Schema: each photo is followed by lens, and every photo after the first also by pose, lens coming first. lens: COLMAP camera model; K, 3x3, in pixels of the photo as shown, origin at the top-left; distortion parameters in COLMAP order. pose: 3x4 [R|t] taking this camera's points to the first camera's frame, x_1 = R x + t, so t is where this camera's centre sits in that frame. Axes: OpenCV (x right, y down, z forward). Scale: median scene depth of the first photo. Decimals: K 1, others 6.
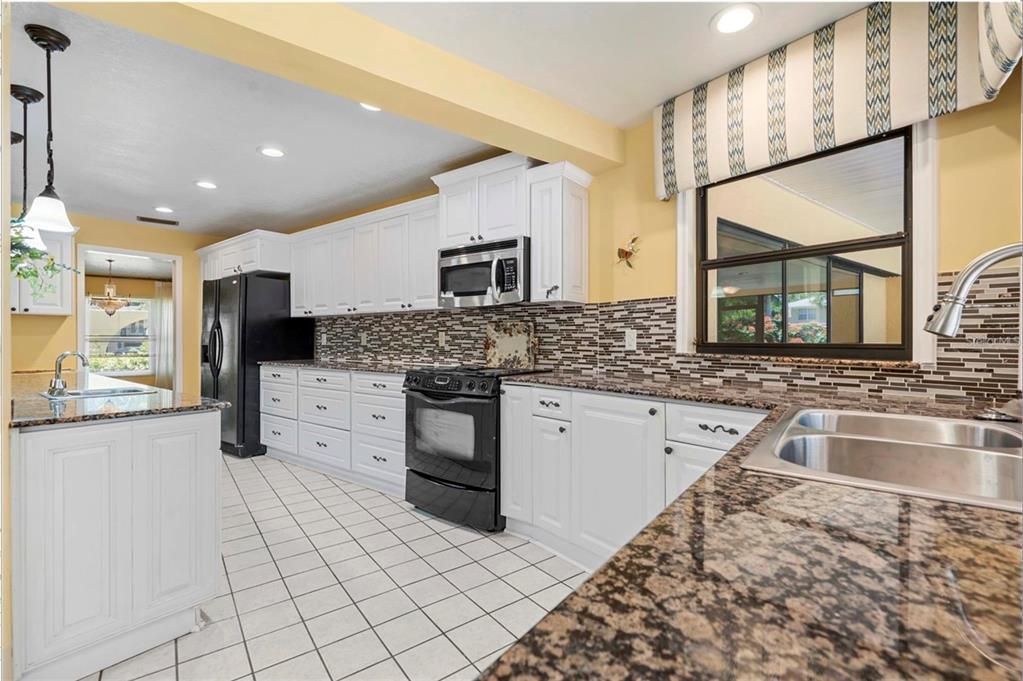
lens RADIAL K [[466.9, 0, 511.5], [0, 466.9, 340.5], [0, 0, 1]] dist [0.002385, 0.000373]
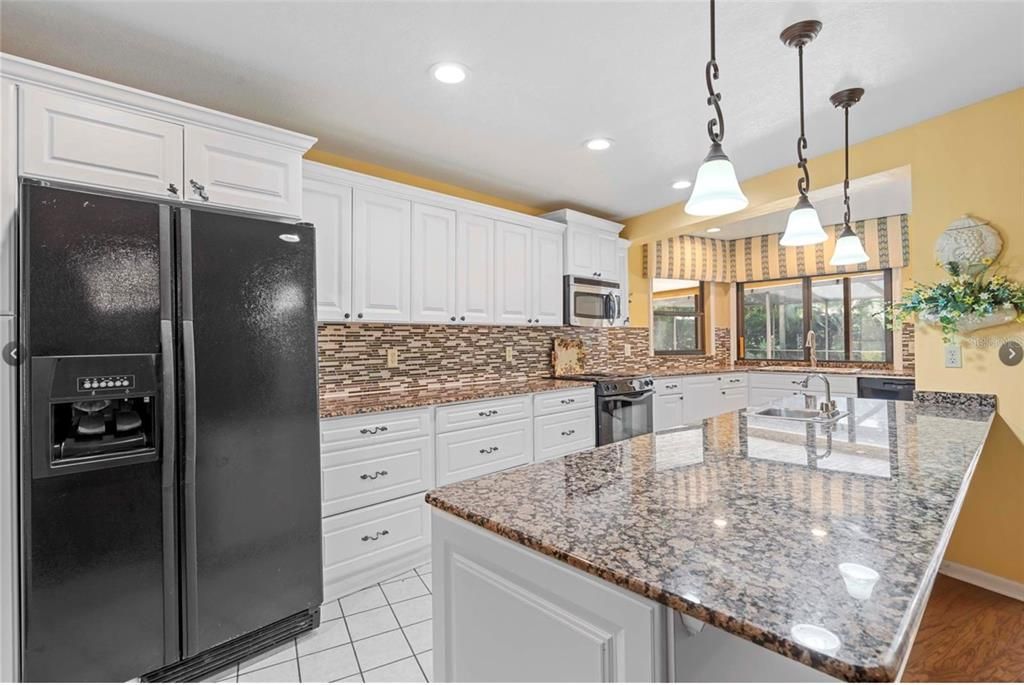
lens RADIAL K [[467.4, 0, 512.0], [0, 467.4, 342.5], [0, 0, 1]] dist [0.002385, 0.000373]
pose [[0.166307, 0.009441, 0.986029, -1.148675], [0.030387, 0.999430, -0.014695, -0.012925], [-0.985606, 0.032407, 0.165925, 0.840157]]
